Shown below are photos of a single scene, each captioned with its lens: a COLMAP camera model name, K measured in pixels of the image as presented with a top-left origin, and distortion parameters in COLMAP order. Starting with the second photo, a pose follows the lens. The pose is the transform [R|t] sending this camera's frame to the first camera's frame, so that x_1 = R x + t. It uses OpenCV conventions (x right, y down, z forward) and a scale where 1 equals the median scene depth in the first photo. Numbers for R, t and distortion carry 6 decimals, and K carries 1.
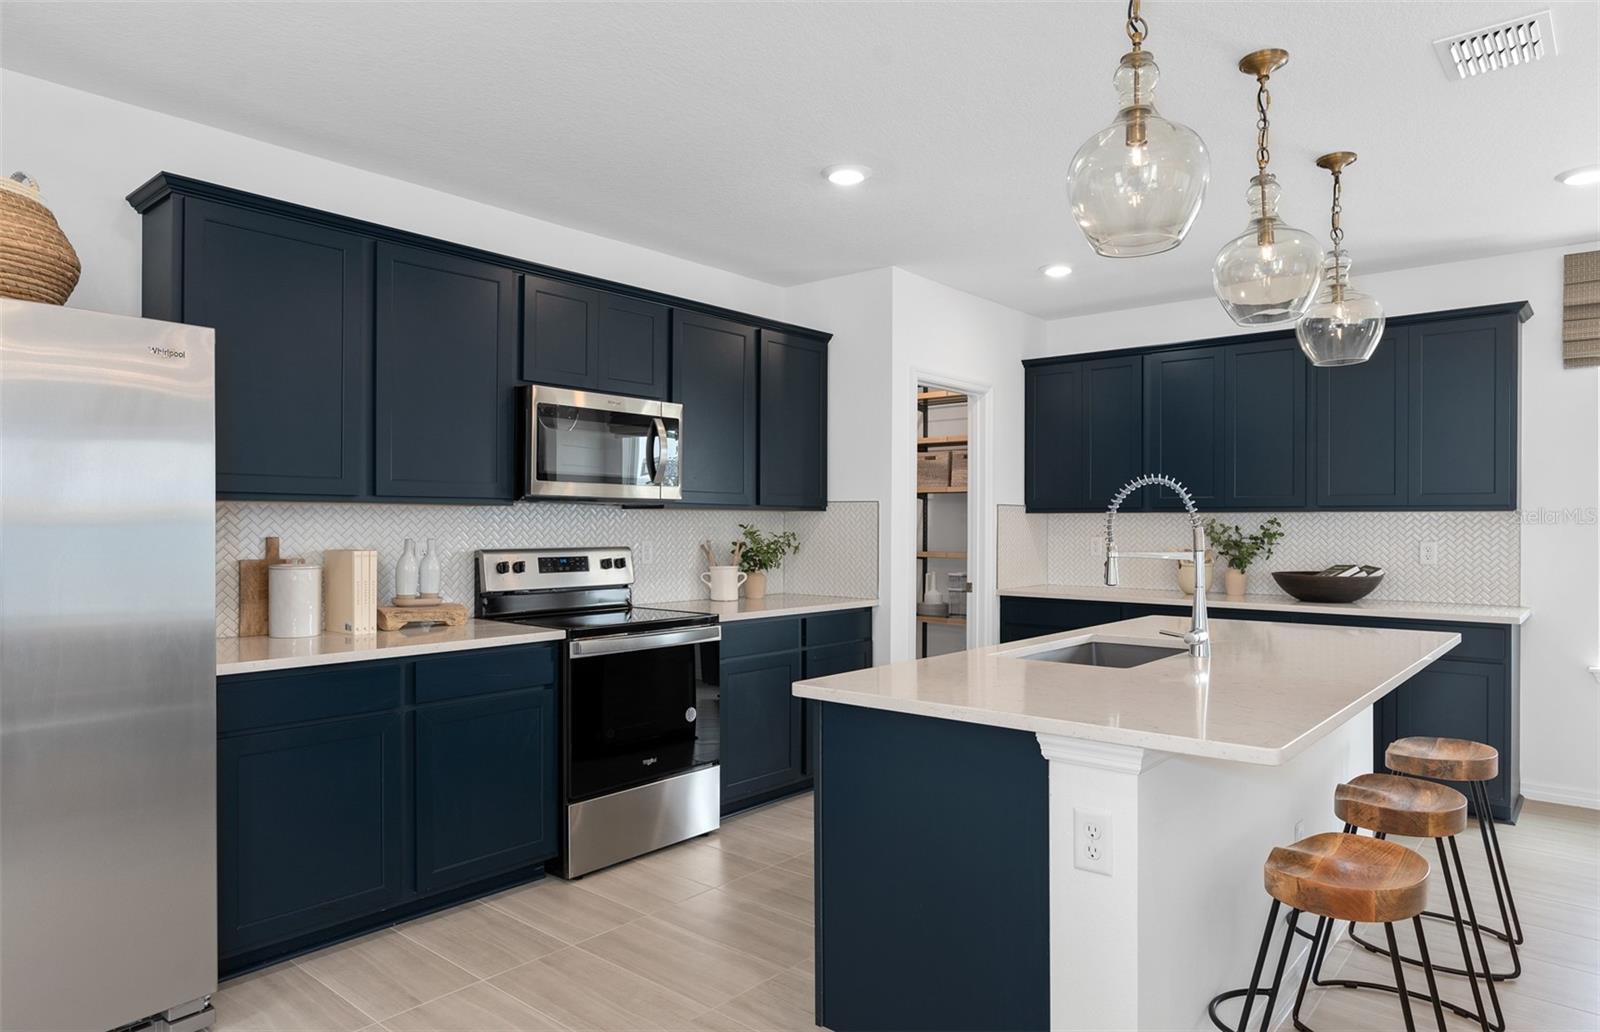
lens RADIAL K [[959.1, 0, 790.0], [0, 959.1, 521.7], [0, 0, 1]] dist [-0.005861, 0.000316]
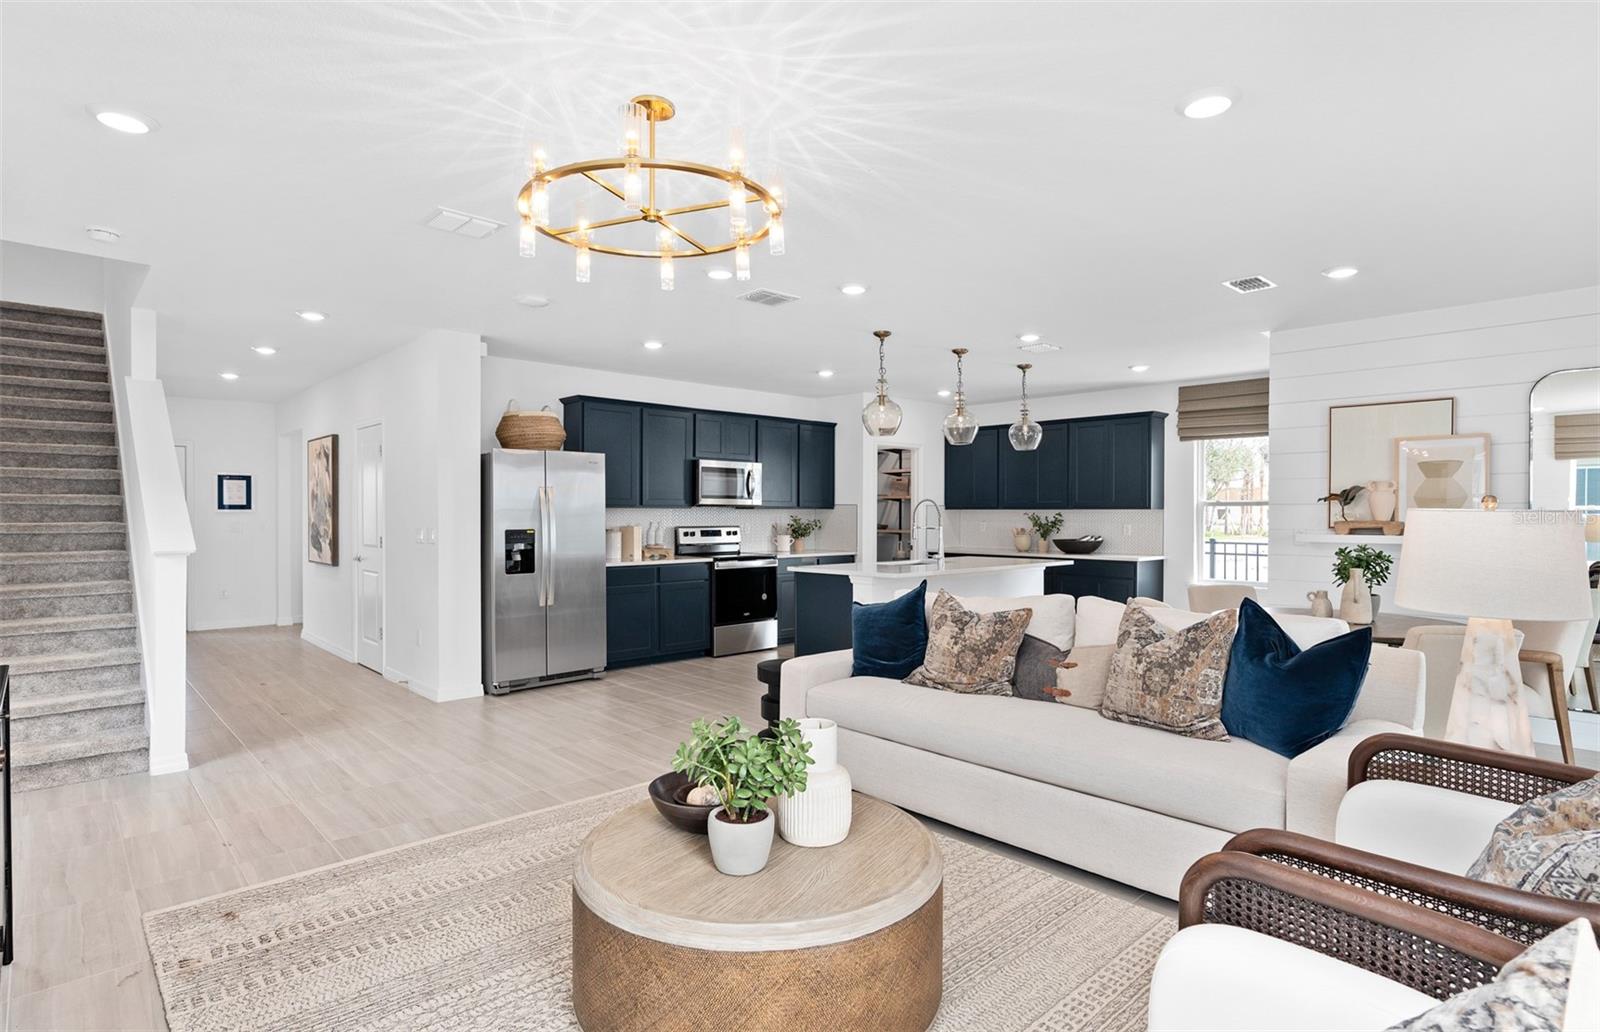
lens RADIAL K [[816.0, 0, 783.6], [0, 816.0, 518.2], [0, 0, 1]] dist [-0.008335, 0.002331]
pose [[0.992690, 0.001094, -0.120690, 0.166422], [-0.000002, 0.999959, 0.009047, -0.008446], [0.120695, -0.008980, 0.992649, -0.883467]]
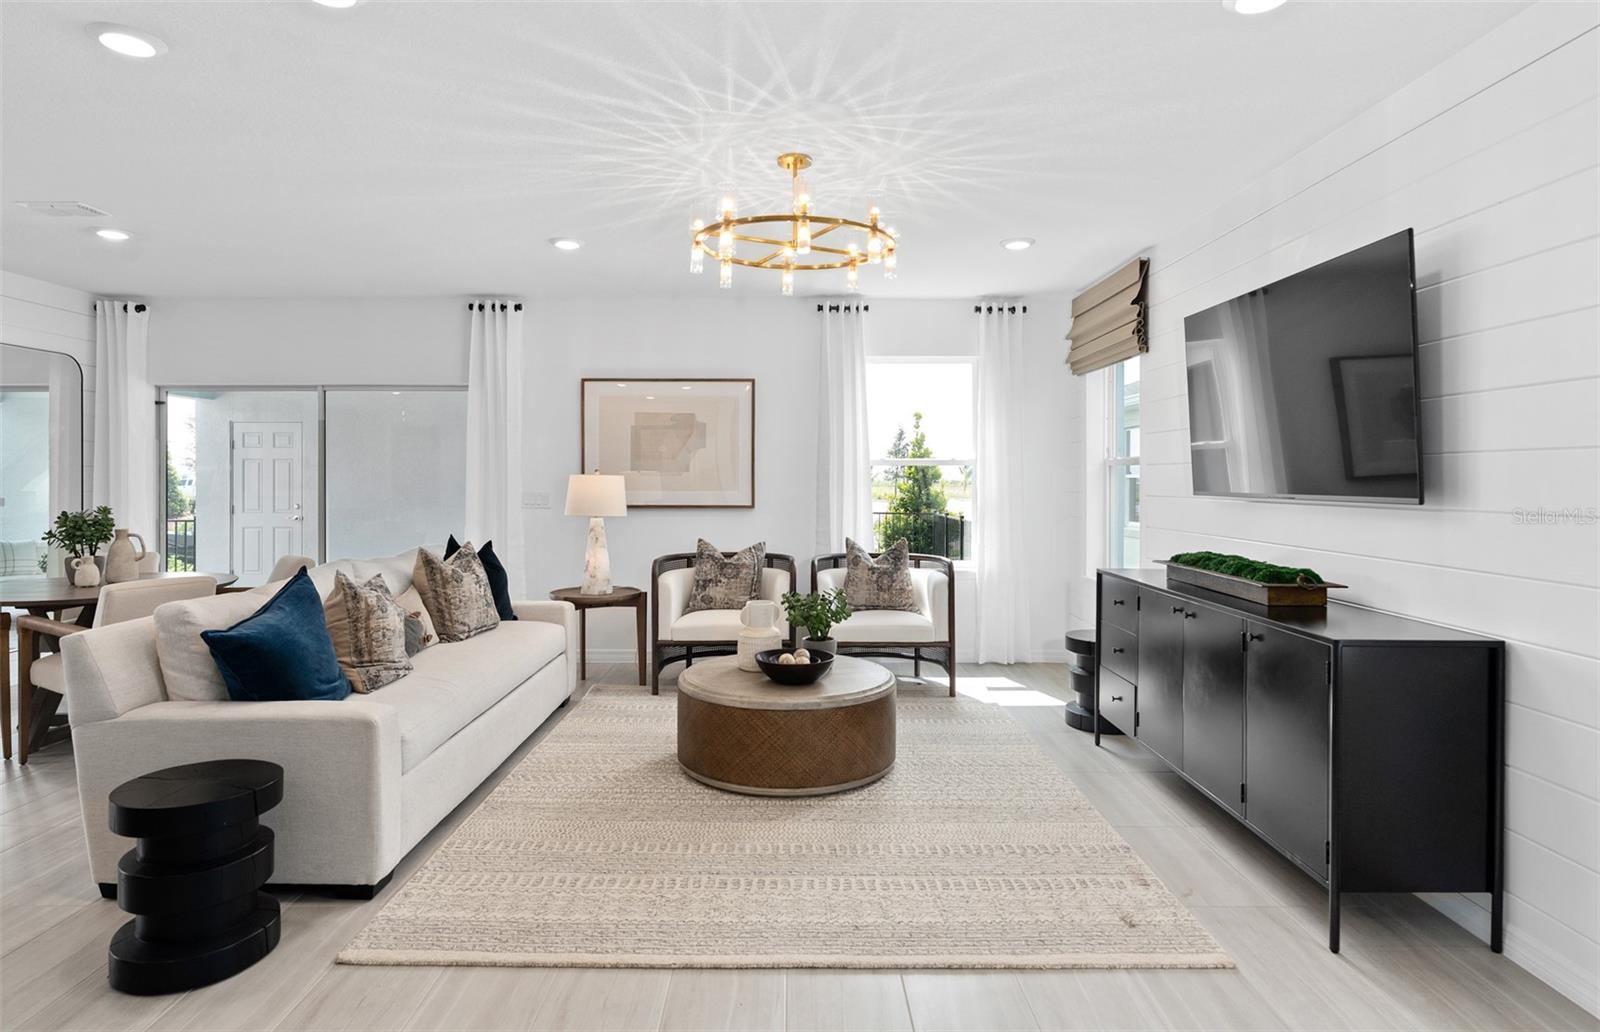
lens RADIAL K [[869.0, 0, 804.1], [0, 869.0, 474.6], [0, 0, 1]] dist [-0.016607, 0.007099]
pose [[-0.666453, -0.000740, 0.745547, -0.613319], [-0.005217, 0.999980, -0.003671, -0.006471], [-0.745529, -0.006336, -0.666443, 0.232777]]
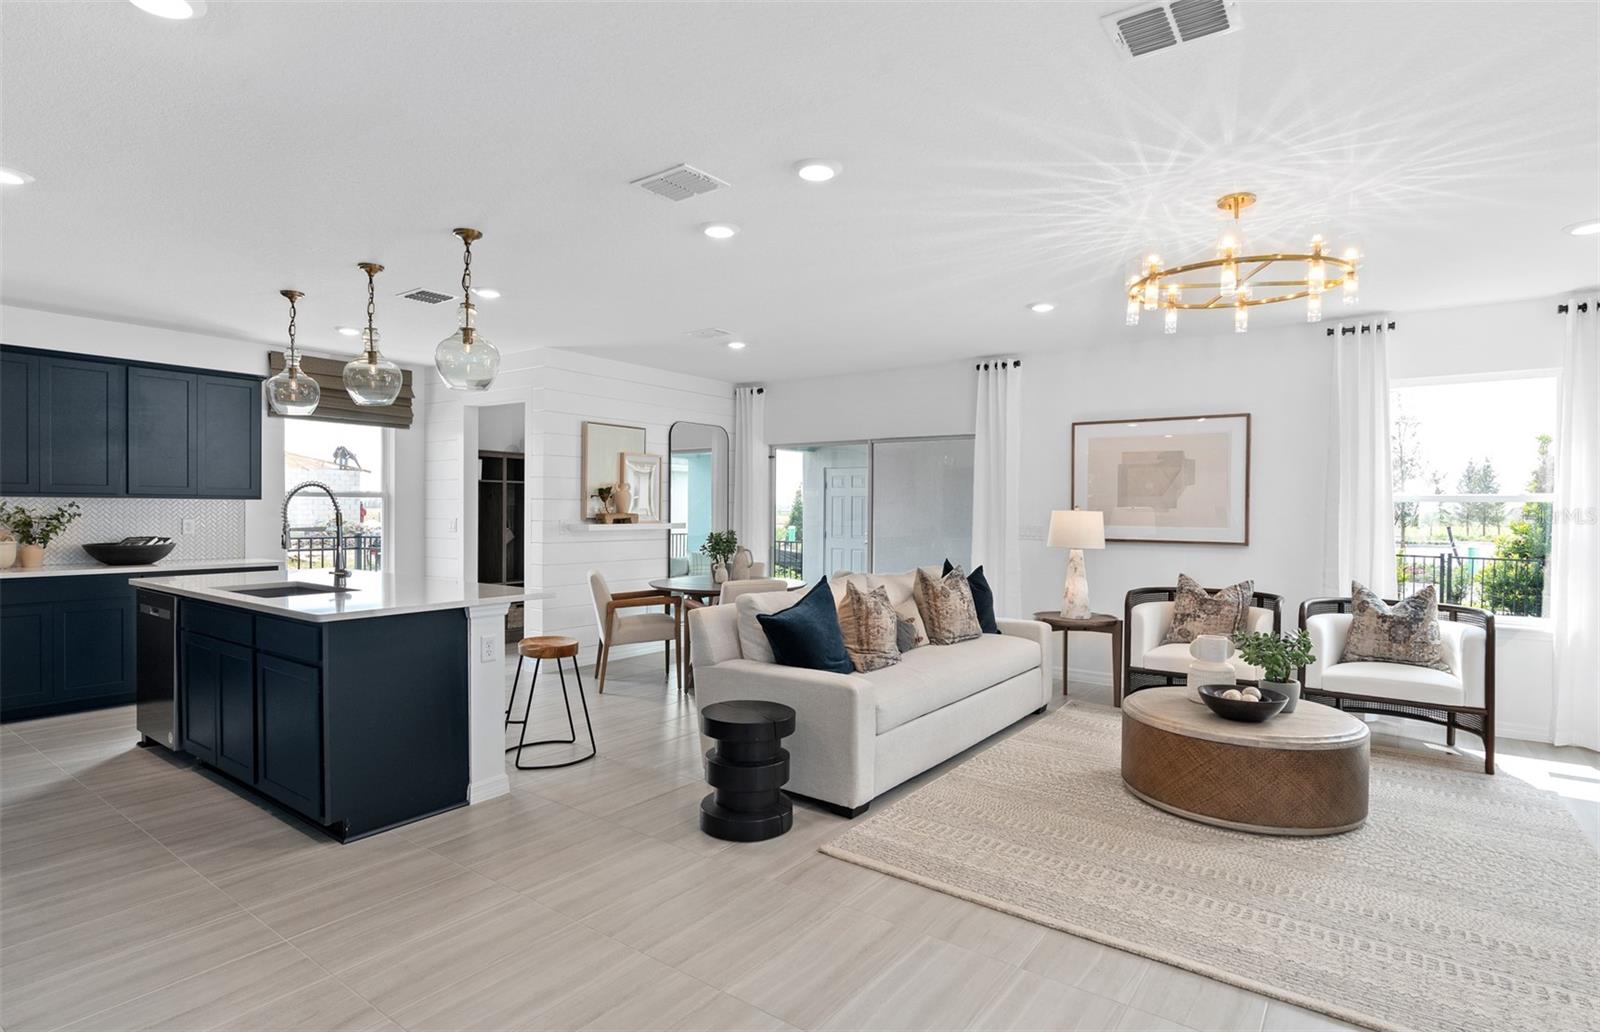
lens RADIAL K [[816.0, 0, 796.4], [0, 816.0, 520.0], [0, 0, 1]] dist [-0.008335, 0.002331]
pose [[-0.082796, -0.016221, 0.996434, -0.736288], [-0.011780, 0.999814, 0.015297, -0.008961], [-0.996497, -0.010472, -0.082972, 0.173568]]
